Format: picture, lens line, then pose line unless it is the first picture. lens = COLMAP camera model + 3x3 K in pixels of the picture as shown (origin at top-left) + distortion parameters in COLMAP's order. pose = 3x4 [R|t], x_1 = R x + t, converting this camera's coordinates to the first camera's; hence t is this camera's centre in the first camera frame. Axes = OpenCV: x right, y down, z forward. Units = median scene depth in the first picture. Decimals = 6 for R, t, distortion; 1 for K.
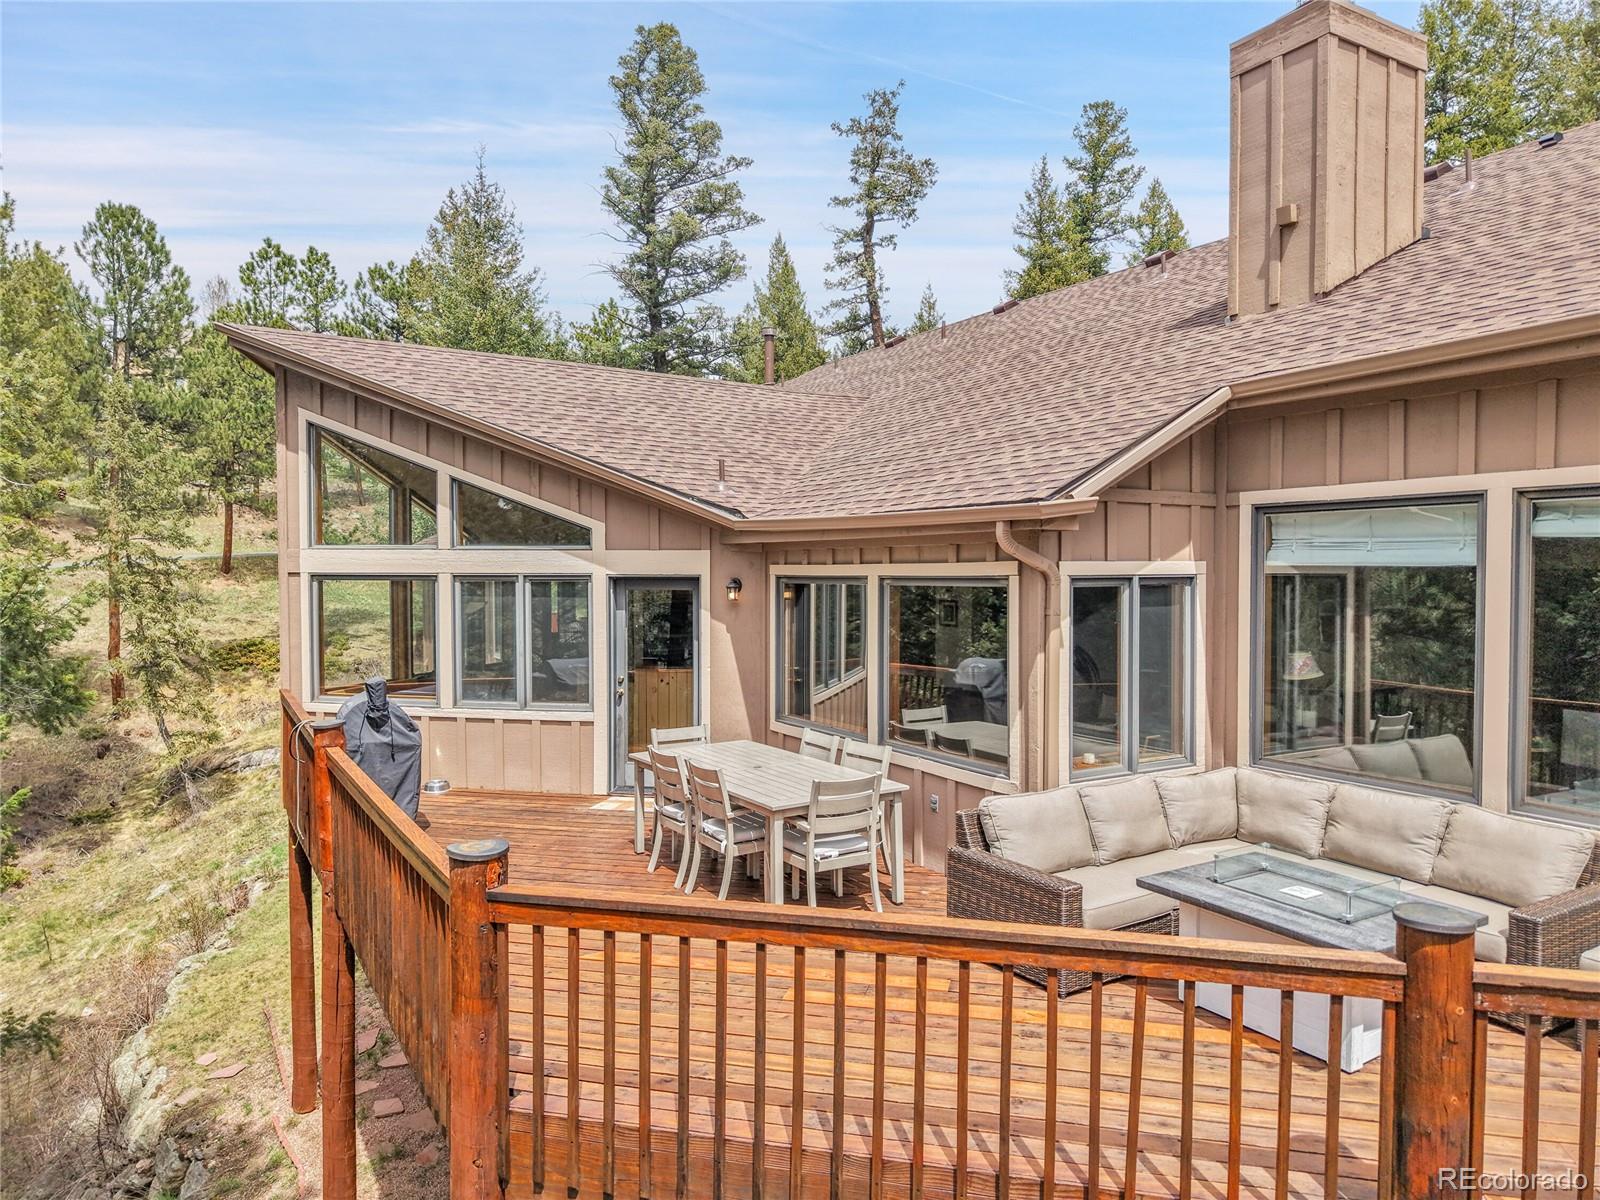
lens RADIAL K [[1073.0, 0, 809.1], [0, 1073.0, 603.2], [0, 0, 1]] dist [0.005657, -0.007787]
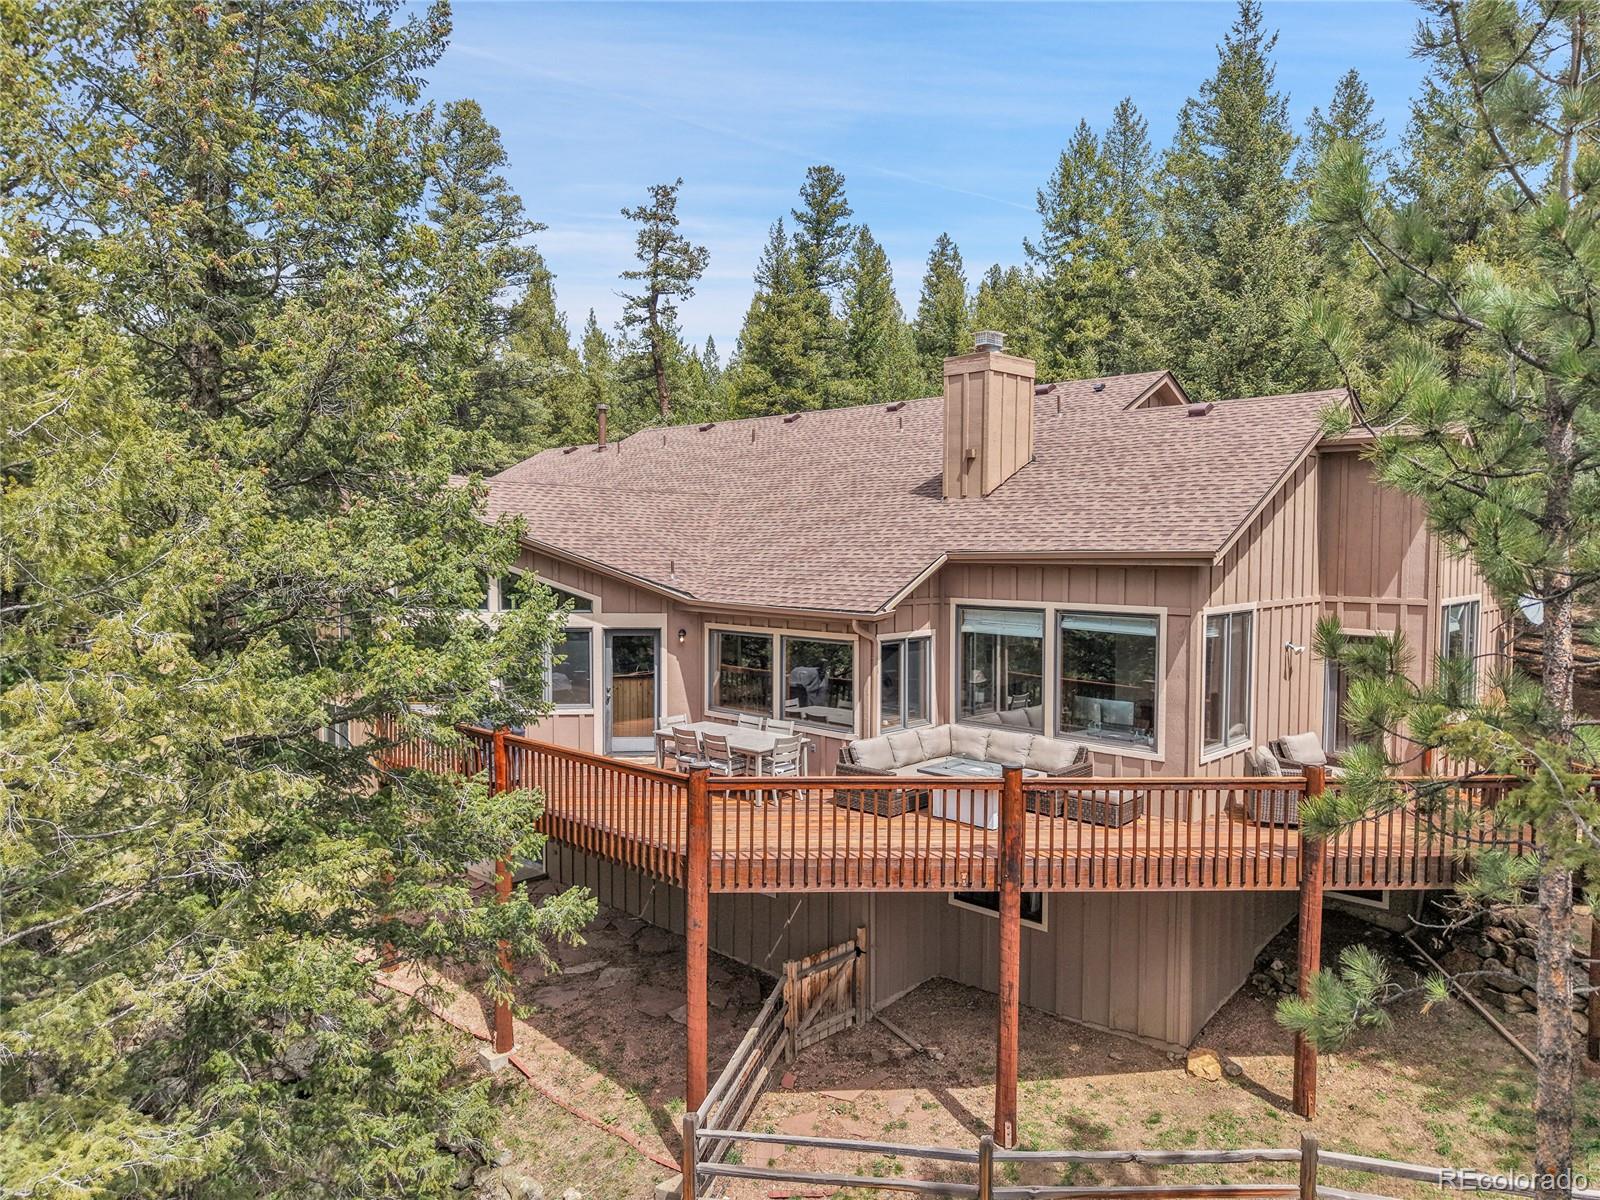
lens RADIAL K [[1073.0, 0, 809.1], [0, 1073.0, 603.2], [0, 0, 1]] dist [0.005657, -0.007787]
pose [[0.963509, -0.011692, 0.267419, -0.384416], [0.004474, 0.999610, 0.027583, -0.130372], [-0.267637, -0.025380, 0.963185, -0.856512]]
